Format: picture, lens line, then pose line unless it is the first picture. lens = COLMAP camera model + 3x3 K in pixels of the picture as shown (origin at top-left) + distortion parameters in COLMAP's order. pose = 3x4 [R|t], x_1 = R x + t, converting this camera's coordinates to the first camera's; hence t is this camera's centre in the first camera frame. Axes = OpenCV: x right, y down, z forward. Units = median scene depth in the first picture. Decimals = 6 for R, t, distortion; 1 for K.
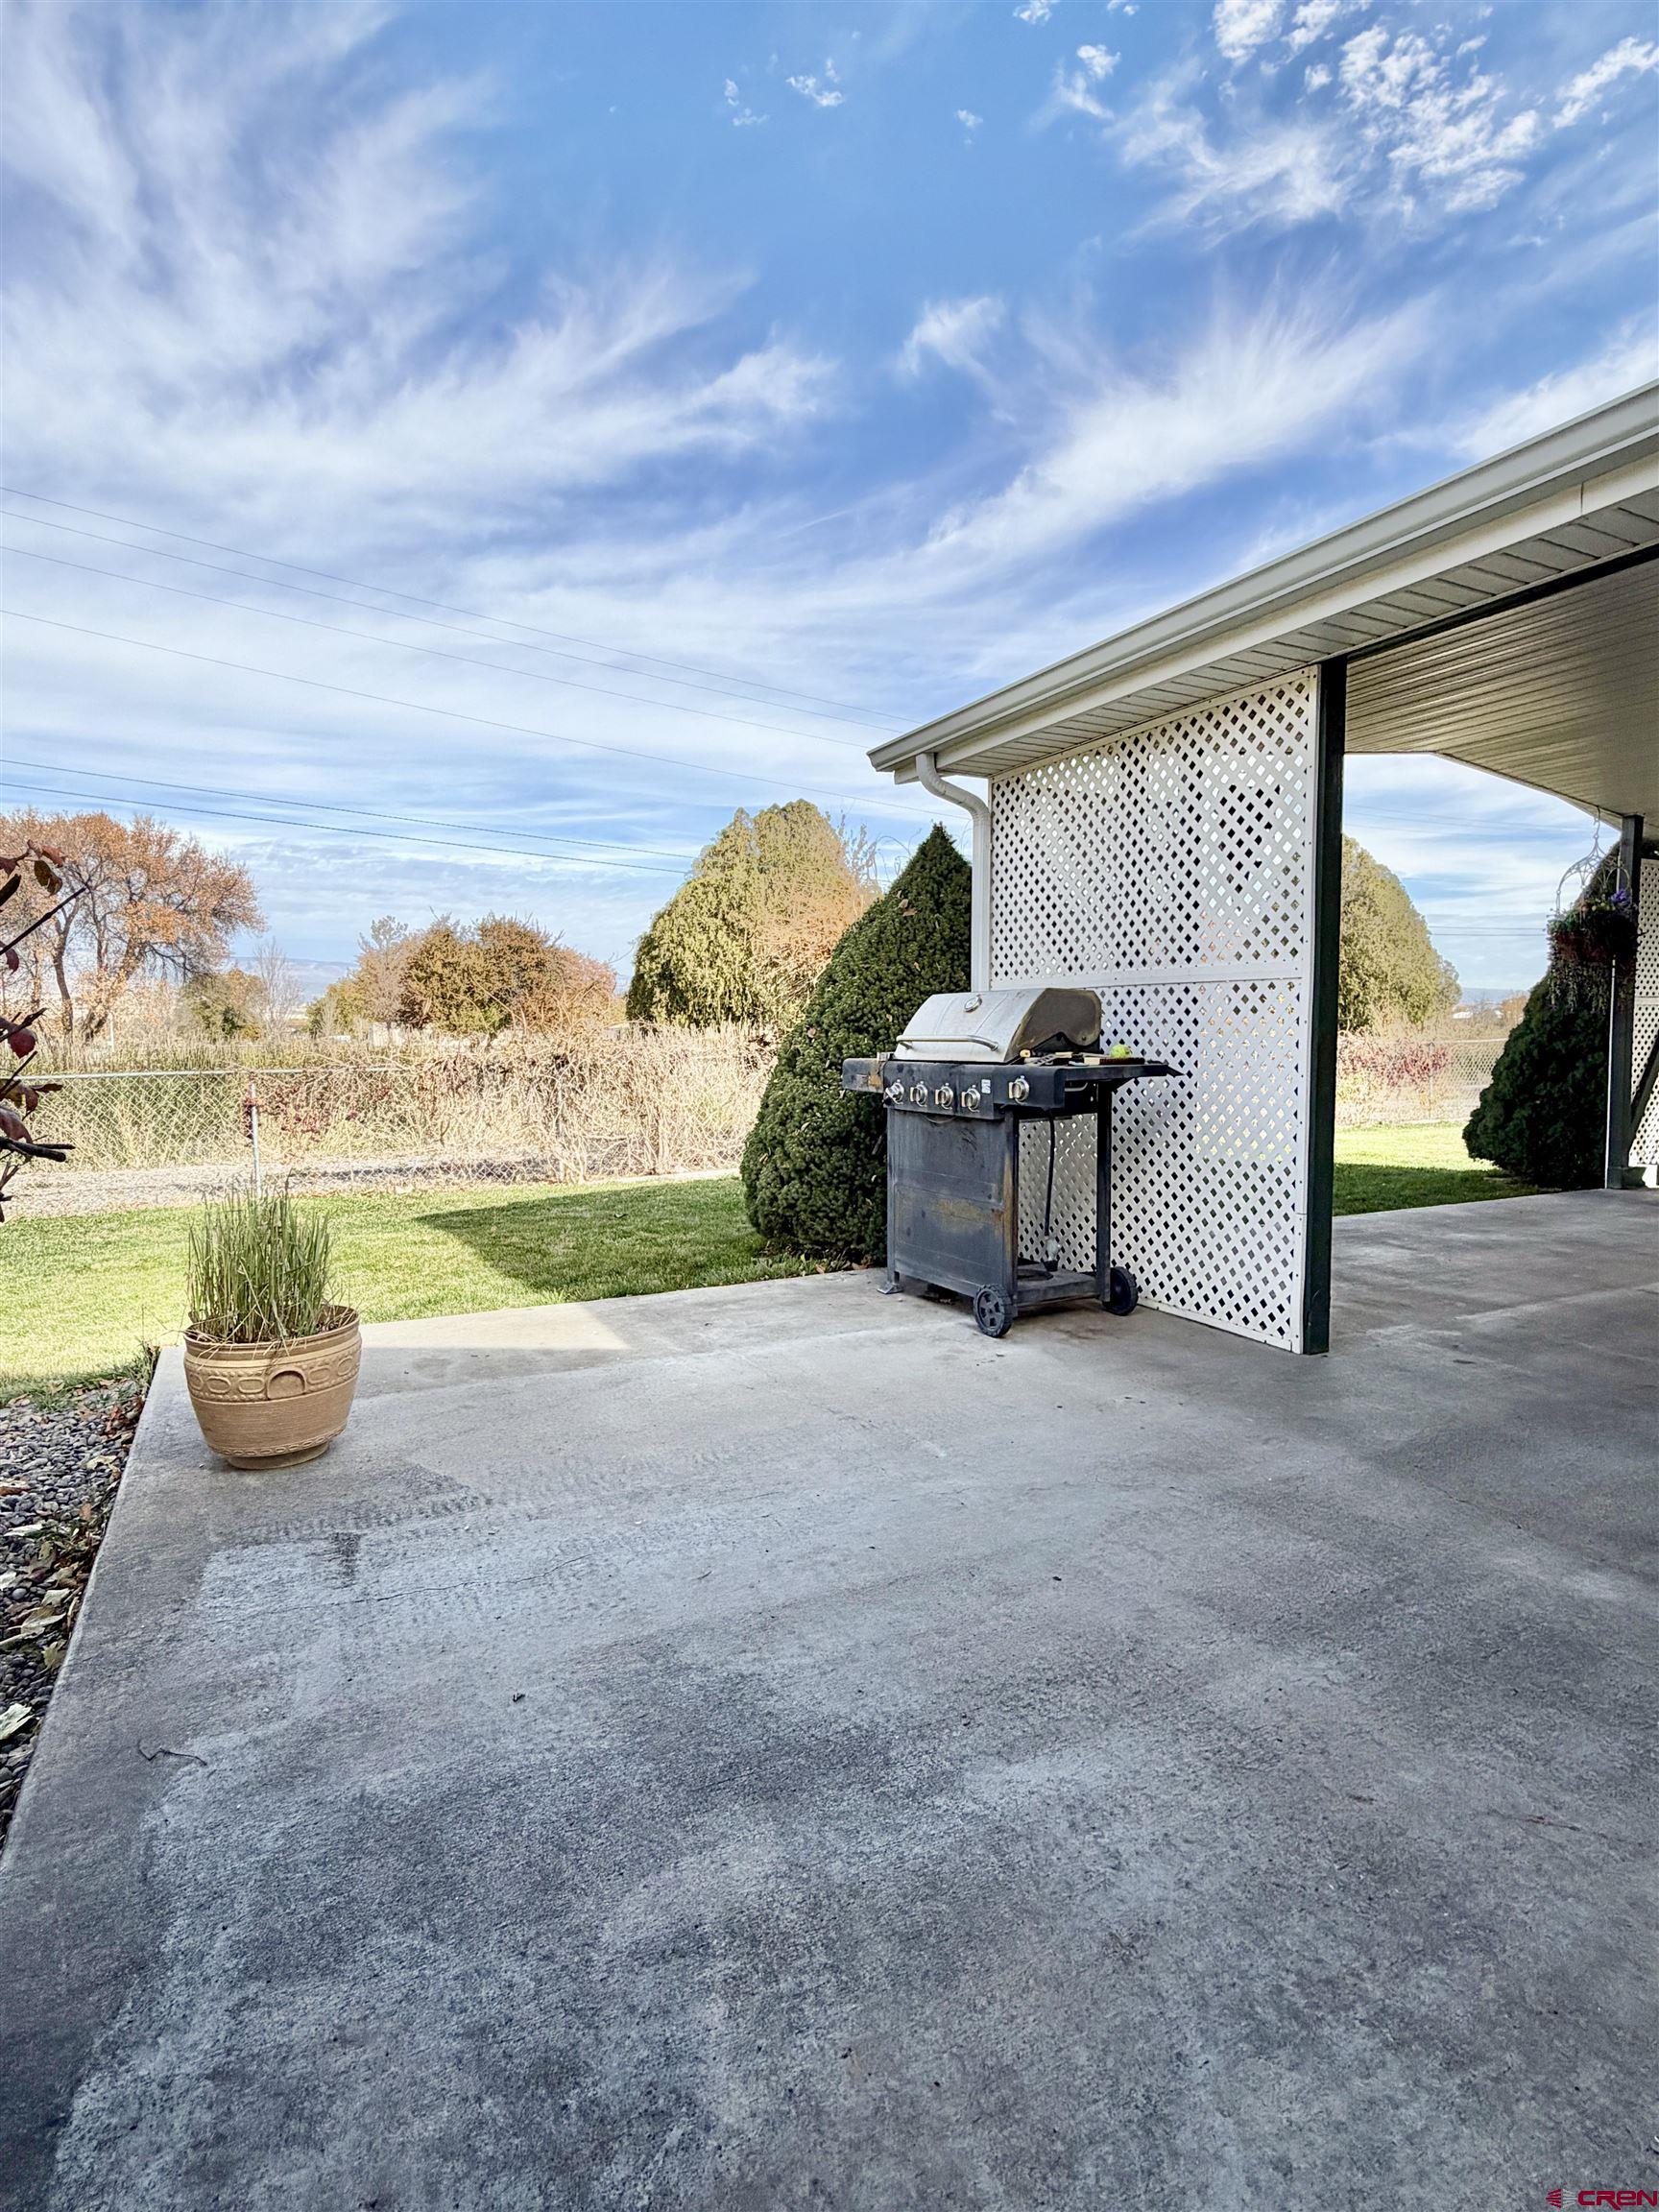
lens RADIAL K [[1109.0, 0, 828.3], [0, 1109.0, 1104.6], [0, 0, 1]] dist [0.001843, 0.004759]
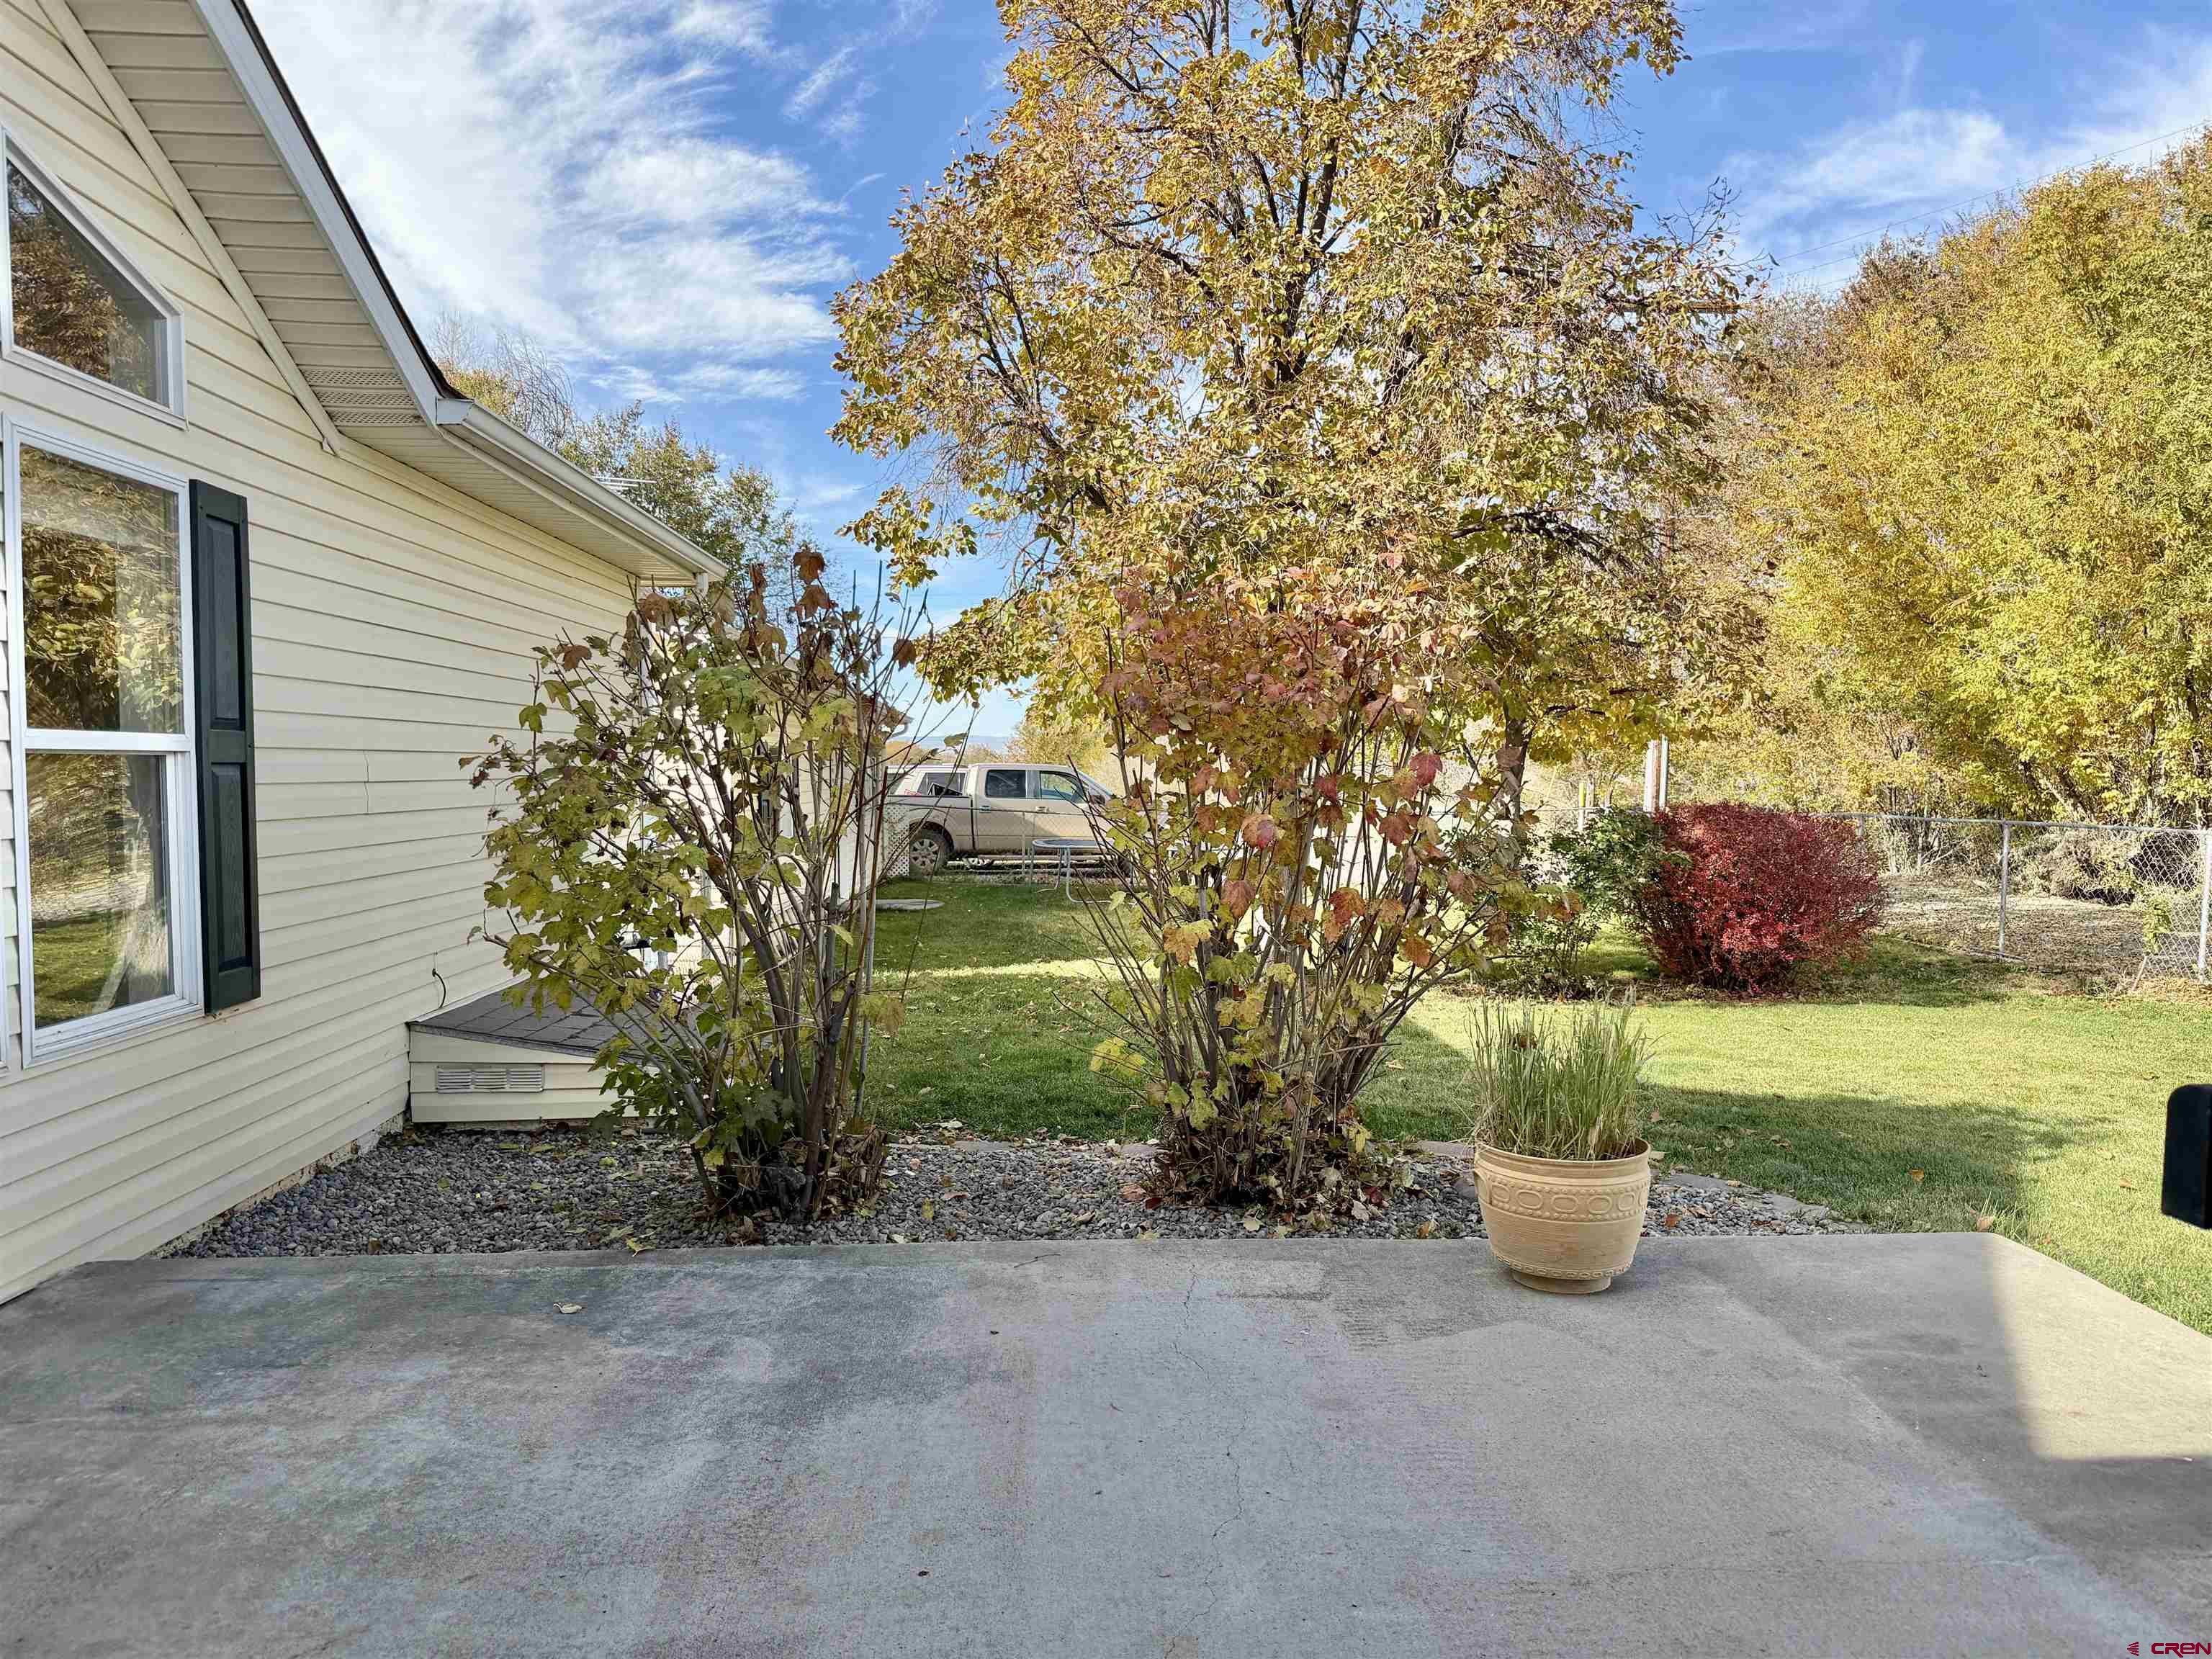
lens RADIAL K [[1566.5, 0, 1104.8], [0, 1566.5, 833.1], [0, 0, 1]] dist [0.060999, -0.072418]
pose [[-0.402247, 0.041458, -0.914592, 1.345859], [-0.056875, 0.995913, 0.070159, -0.209267], [0.913763, 0.080238, -0.398245, 1.769274]]
